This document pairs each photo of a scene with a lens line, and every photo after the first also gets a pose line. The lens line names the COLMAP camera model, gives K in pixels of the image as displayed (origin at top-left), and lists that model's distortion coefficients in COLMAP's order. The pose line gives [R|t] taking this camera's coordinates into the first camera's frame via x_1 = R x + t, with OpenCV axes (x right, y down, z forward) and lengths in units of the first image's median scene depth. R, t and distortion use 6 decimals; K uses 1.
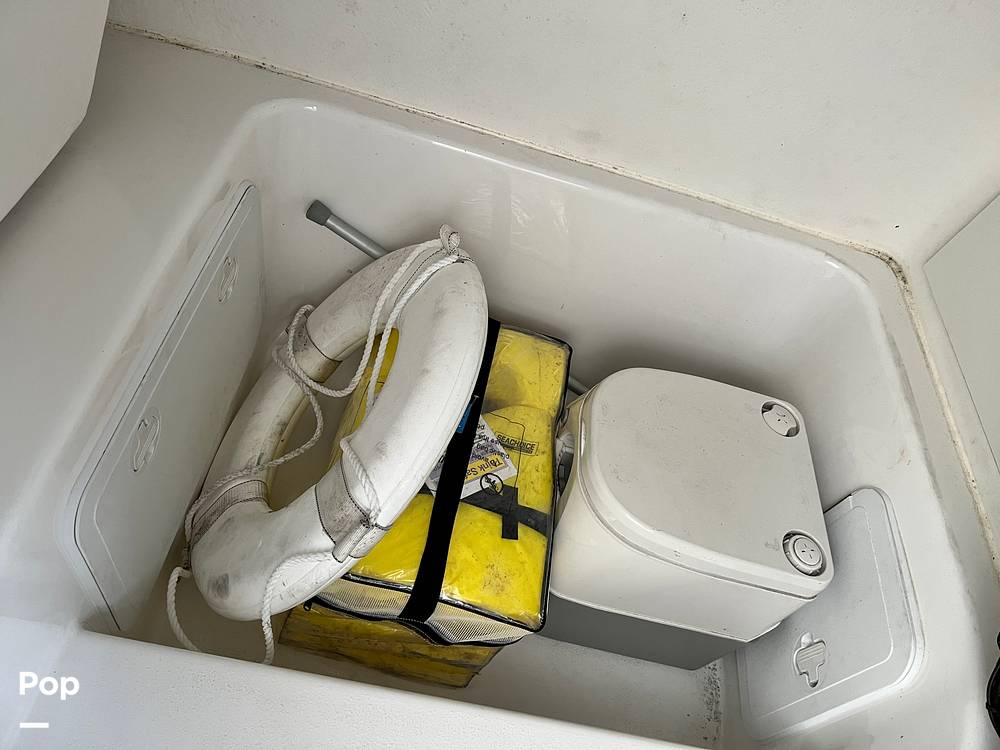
lens RADIAL K [[741.6, 0, 500.9], [0, 741.6, 393.8], [0, 0, 1]] dist [0.000086, 0.002930]
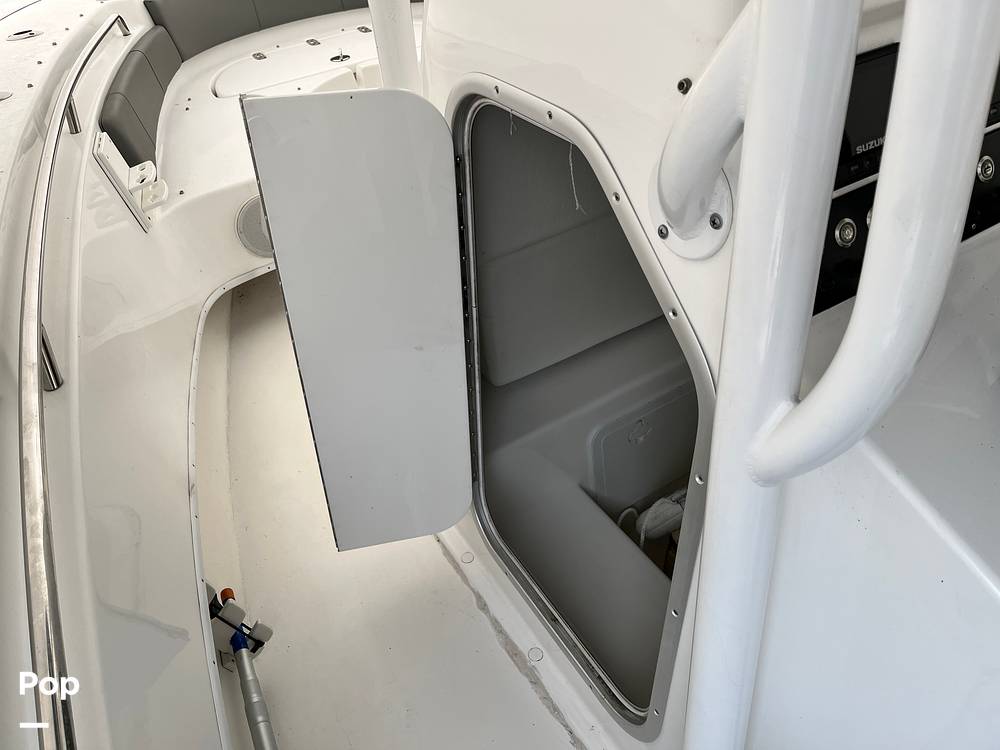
lens RADIAL K [[759.5, 0, 500.0], [0, 759.5, 375.0], [0, 0, 1]] dist [0.055772, -0.088122]
pose [[0.569870, 0.242539, -0.785126, 0.801974], [-0.460555, 0.885551, -0.060724, 0.184680], [0.680541, 0.396199, 0.616352, -0.596614]]
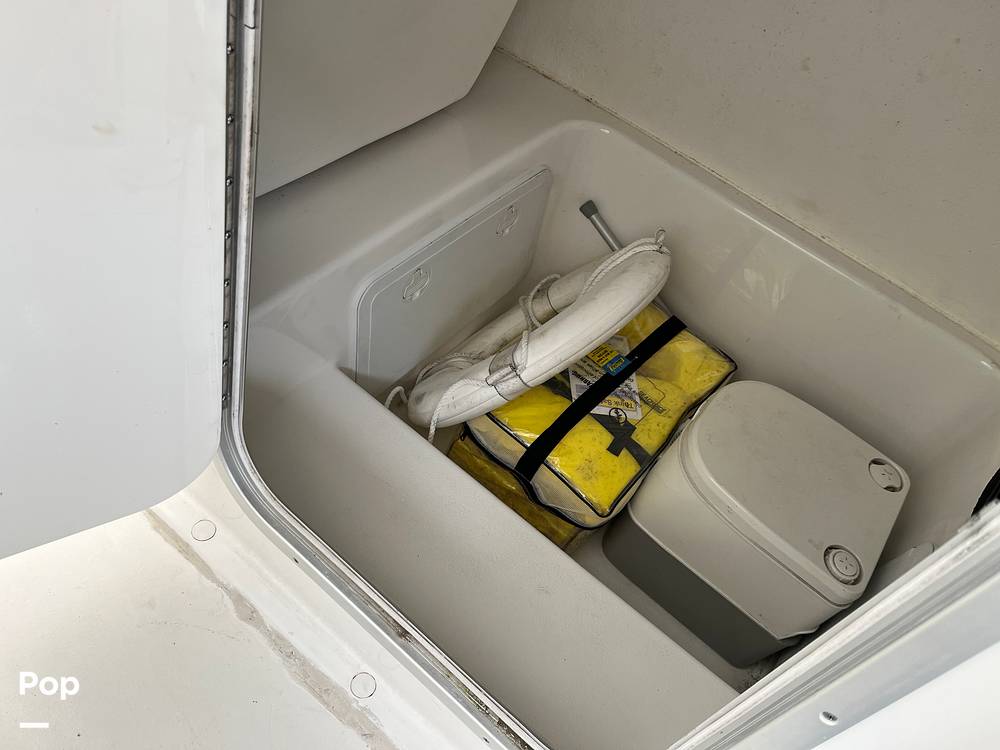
lens RADIAL K [[759.5, 0, 500.0], [0, 759.5, 375.0], [0, 0, 1]] dist [0.055772, -0.088122]
pose [[0.861213, 0.342252, -0.375733, 0.271379], [-0.390498, 0.918765, -0.058161, 0.201428], [0.325305, 0.196812, 0.924901, -0.316116]]
